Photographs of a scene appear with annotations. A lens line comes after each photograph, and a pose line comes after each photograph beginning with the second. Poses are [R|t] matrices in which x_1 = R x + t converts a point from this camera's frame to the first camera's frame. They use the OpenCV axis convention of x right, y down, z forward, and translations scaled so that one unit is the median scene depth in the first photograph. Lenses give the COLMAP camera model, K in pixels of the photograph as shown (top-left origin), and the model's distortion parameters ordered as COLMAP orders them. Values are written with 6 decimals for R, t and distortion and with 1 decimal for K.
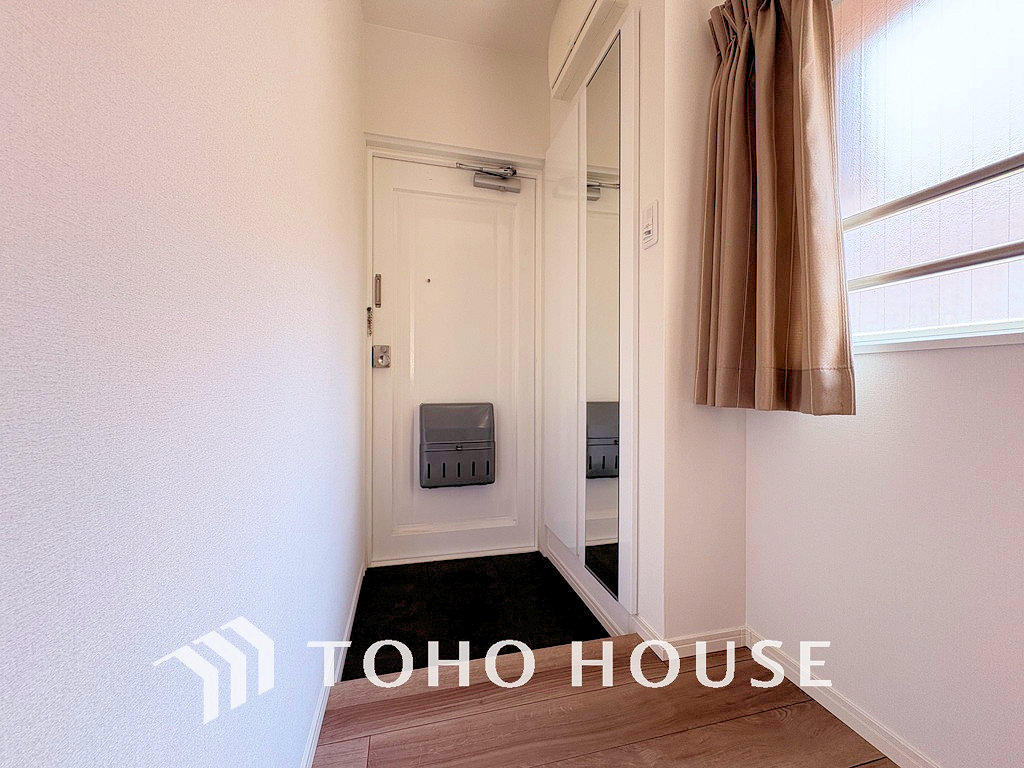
lens RADIAL K [[409.0, 0, 511.1], [0, 409.0, 382.6], [0, 0, 1]] dist [0.002788, 0.000357]
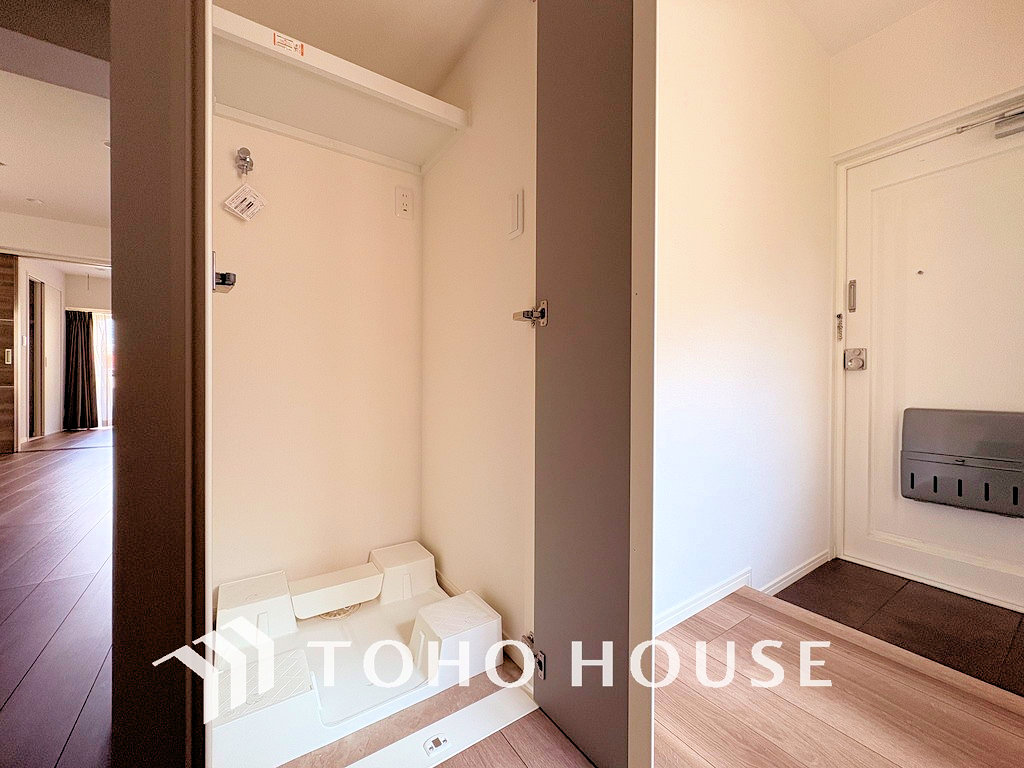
lens RADIAL K [[409.0, 0, 511.2], [0, 409.0, 381.5], [0, 0, 1]] dist [0.002788, 0.000357]
pose [[0.340724, -0.002764, -0.940159, 0.357366], [-0.004535, 0.999979, -0.004584, 0.000606], [0.940152, 0.005826, 0.340704, -0.165882]]
